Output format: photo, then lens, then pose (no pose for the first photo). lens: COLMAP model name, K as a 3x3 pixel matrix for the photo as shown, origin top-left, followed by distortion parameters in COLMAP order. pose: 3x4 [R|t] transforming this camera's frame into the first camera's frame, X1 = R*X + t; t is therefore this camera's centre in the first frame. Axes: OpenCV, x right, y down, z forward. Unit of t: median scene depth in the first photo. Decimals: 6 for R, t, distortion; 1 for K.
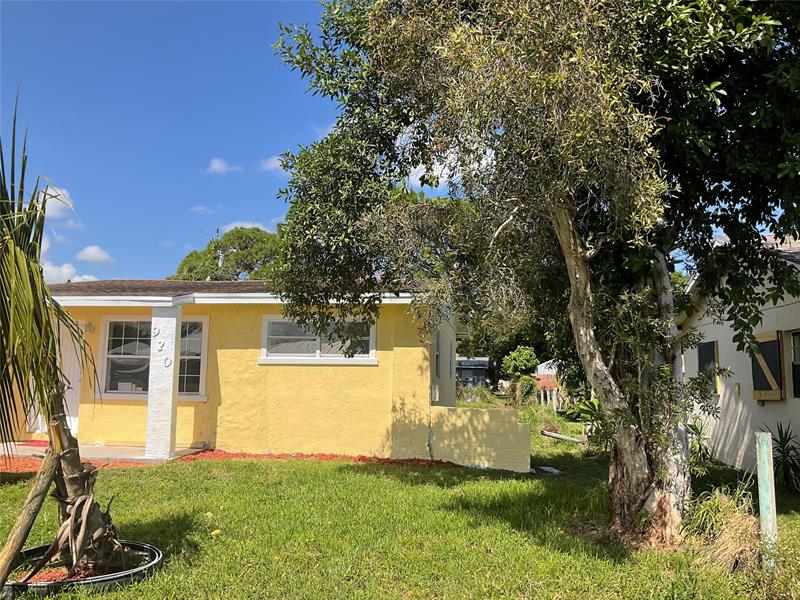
lens RADIAL K [[658.6, 0, 400.0], [0, 658.6, 300.0], [0, 0, 1]] dist [0.122014, -0.241227]
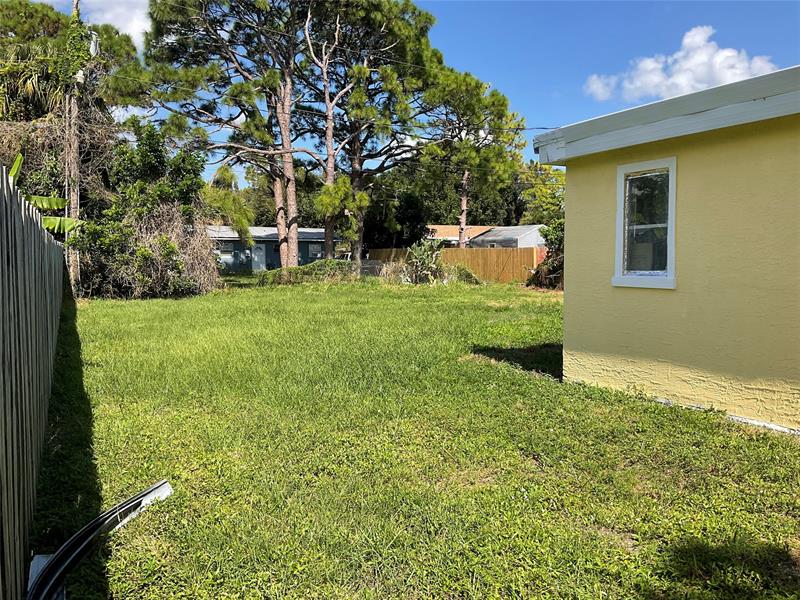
lens RADIAL K [[680.4, 0, 399.2], [0, 680.4, 306.5], [0, 0, 1]] dist [0.002932, -0.025598]
pose [[0.844235, -0.050427, 0.533595, -1.375007], [-0.055566, 0.981965, 0.180715, 0.140889], [-0.533085, -0.182216, 0.826207, 1.372847]]
